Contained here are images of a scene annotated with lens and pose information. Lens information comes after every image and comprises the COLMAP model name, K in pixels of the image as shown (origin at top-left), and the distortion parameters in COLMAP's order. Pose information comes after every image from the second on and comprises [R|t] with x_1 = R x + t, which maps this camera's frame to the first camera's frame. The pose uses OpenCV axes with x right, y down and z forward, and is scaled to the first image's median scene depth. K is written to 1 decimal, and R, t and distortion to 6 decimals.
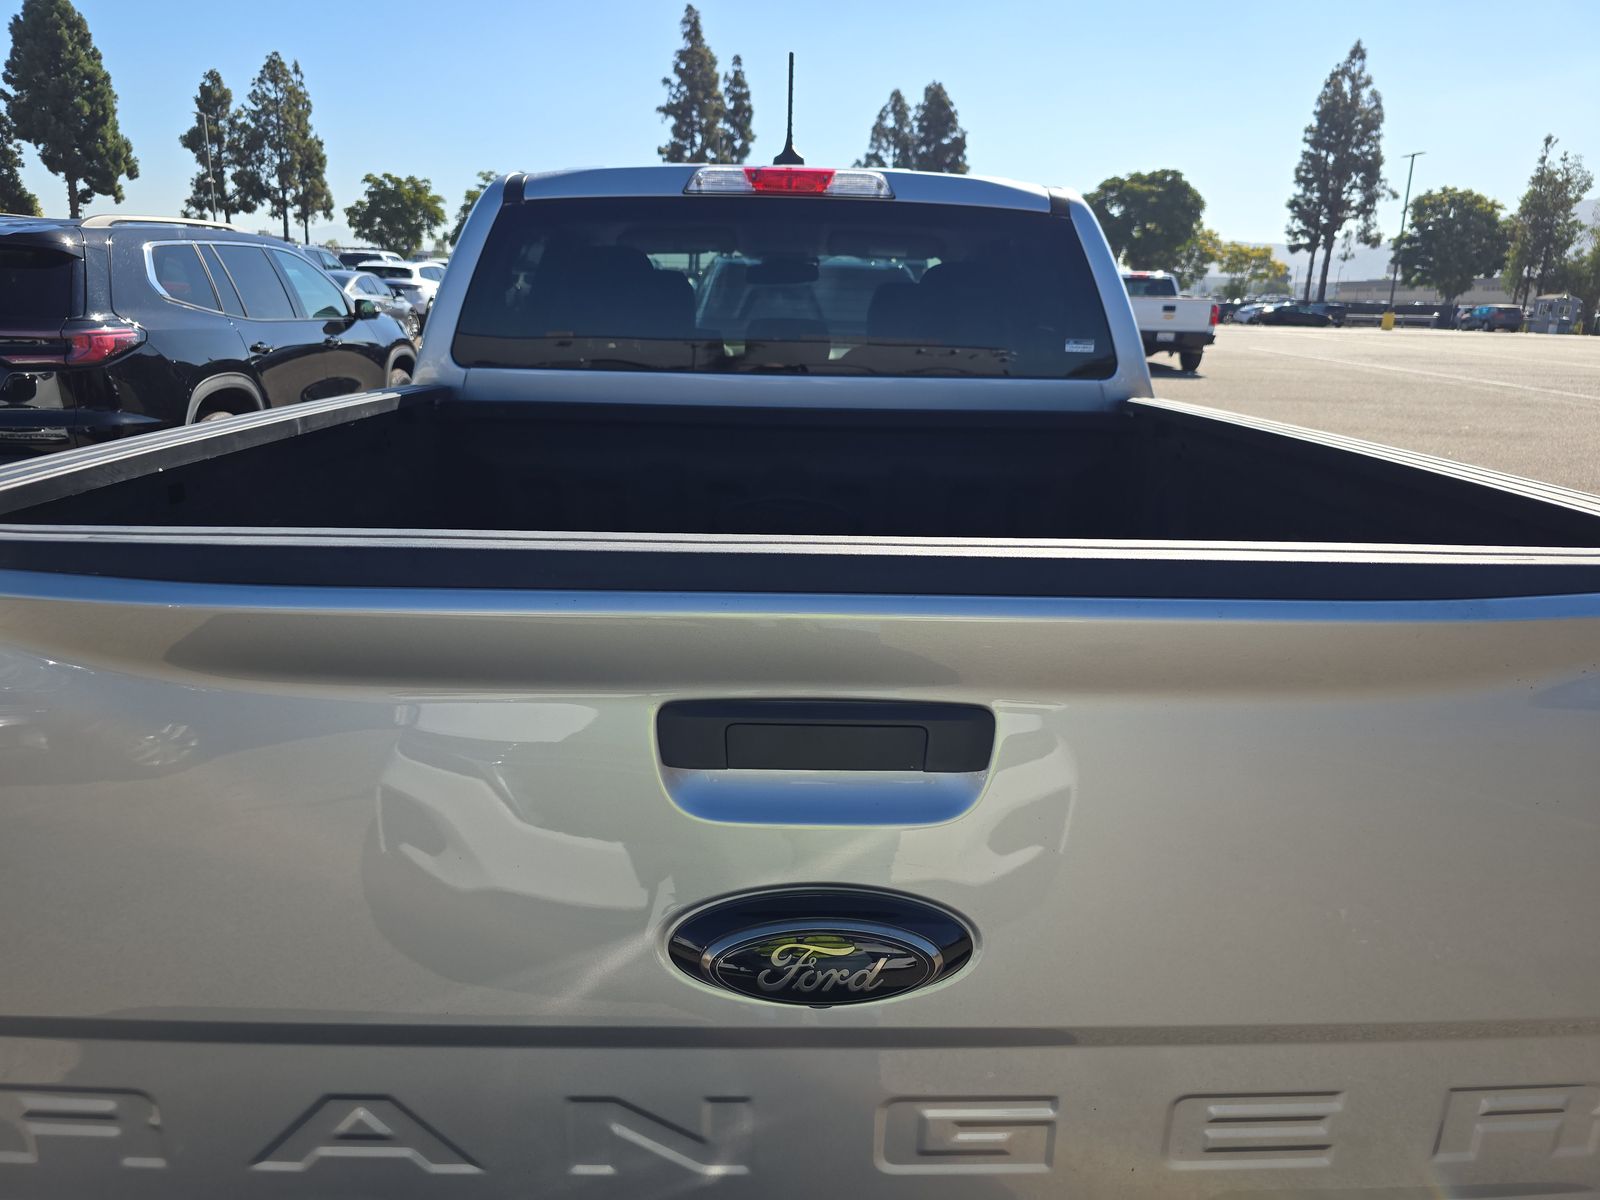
lens RADIAL K [[1087.0, 0, 800.0], [0, 1087.0, 600.0], [0, 0, 1]] dist [0.034062, -0.025374]
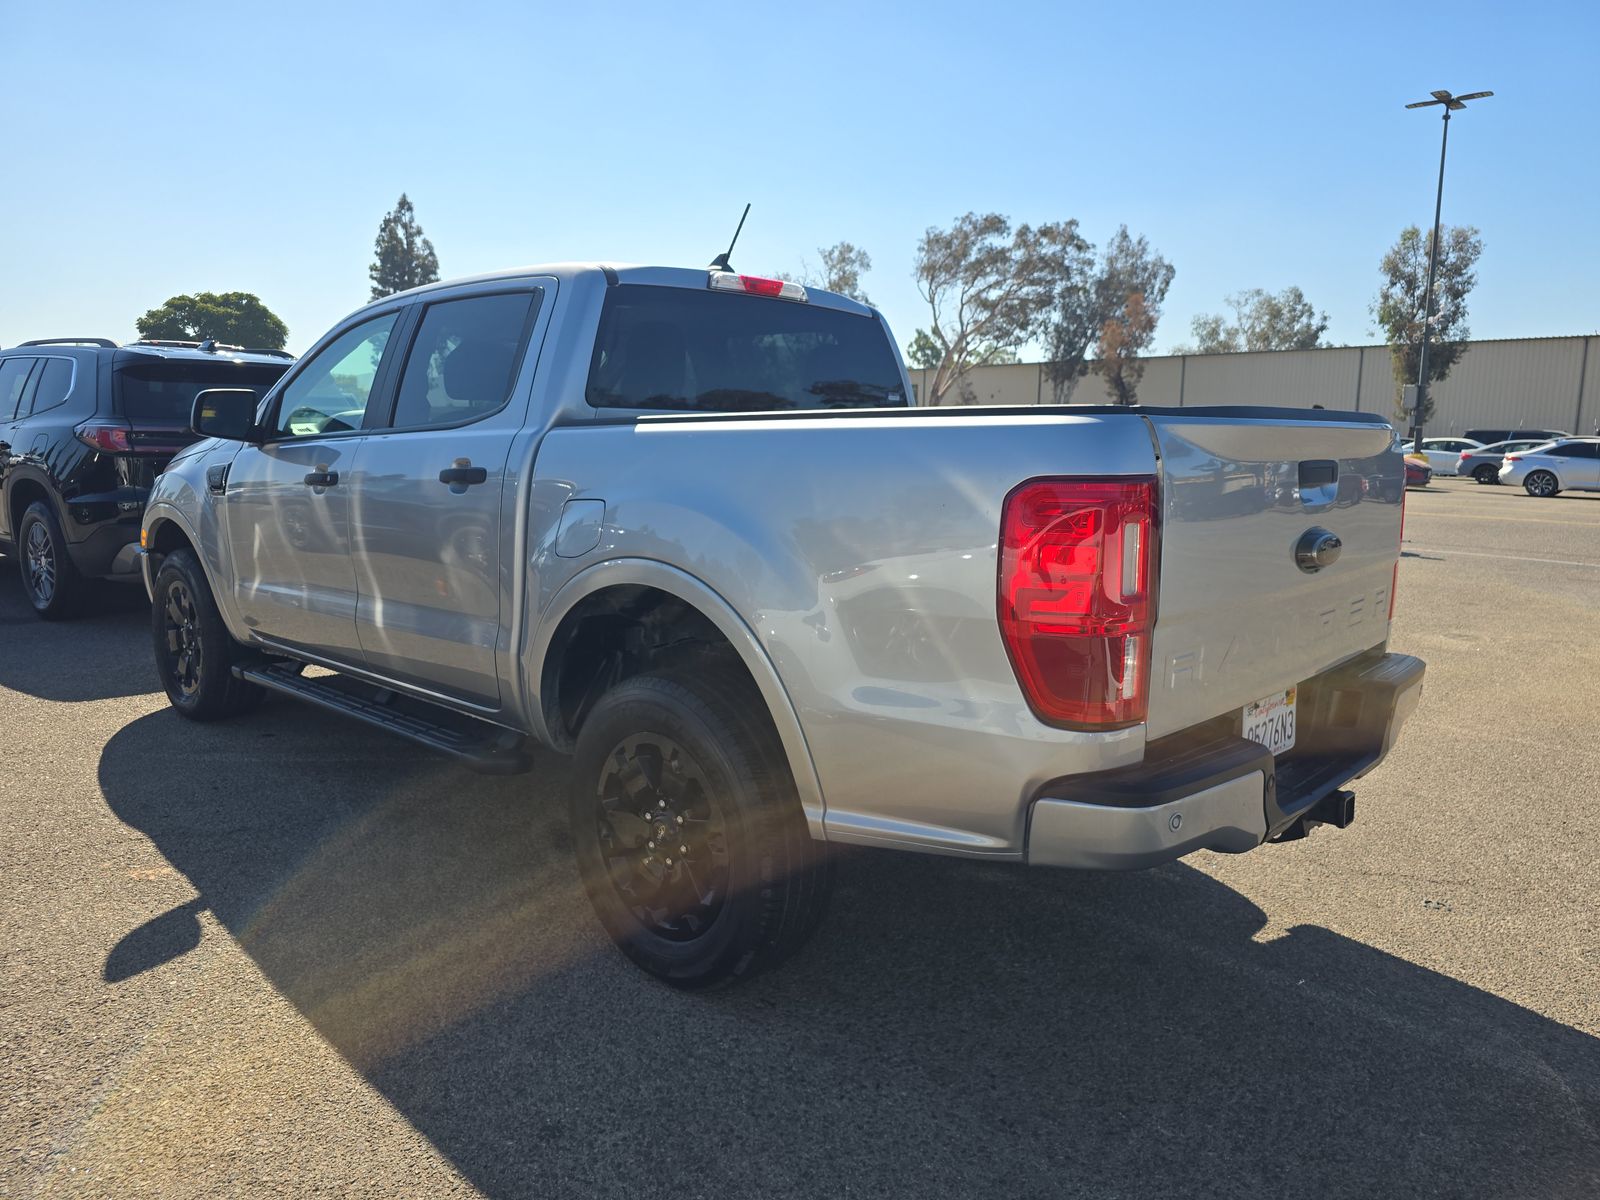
lens RADIAL K [[1080.2, 0, 801.1], [0, 1080.2, 598.3], [0, 0, 1]] dist [0.038098, -0.027809]
pose [[0.716388, -0.117708, 0.687701, -1.058045], [0.191285, 0.981034, -0.031350, 0.097448], [-0.670968, 0.154006, 0.725317, -0.056357]]
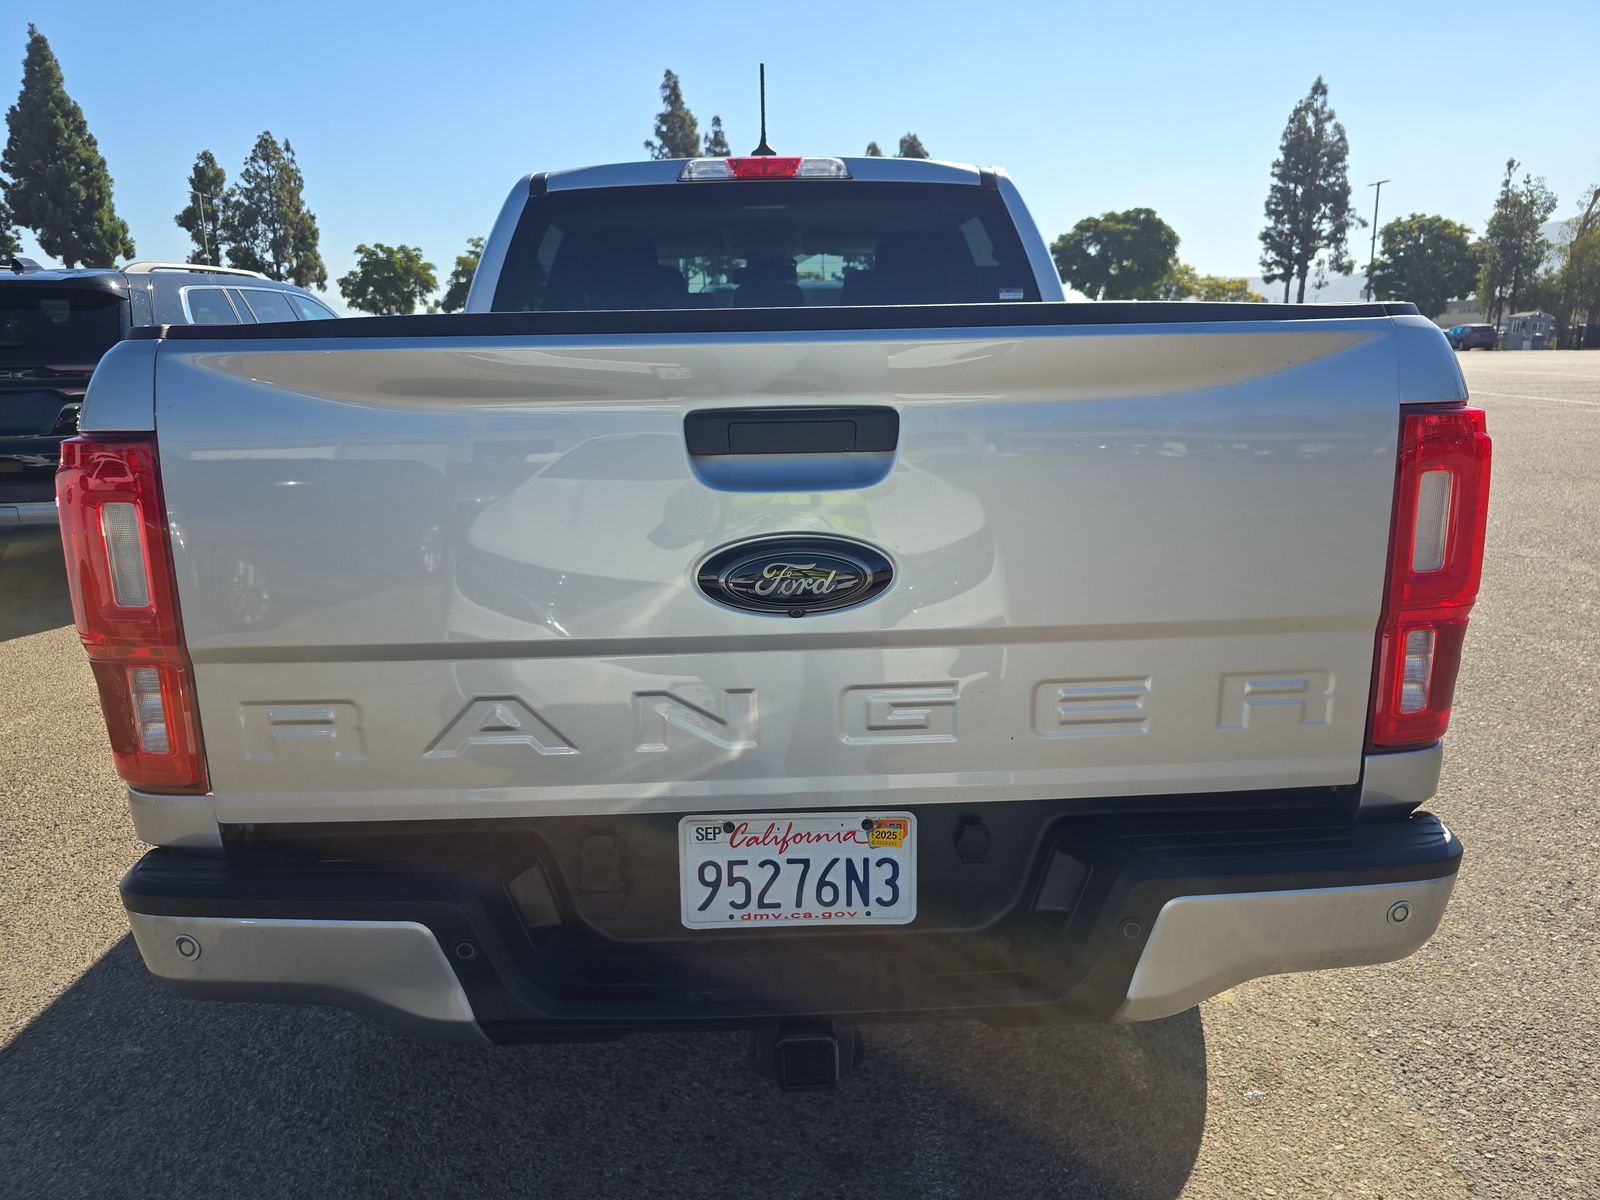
lens RADIAL K [[1080.2, 0, 801.1], [0, 1080.2, 598.3], [0, 0, 1]] dist [0.038098, -0.027809]
pose [[0.999080, -0.042806, 0.002616, 0.007758], [0.042878, 0.998173, -0.042561, 0.148528], [-0.000789, 0.042634, 0.999090, -0.187399]]
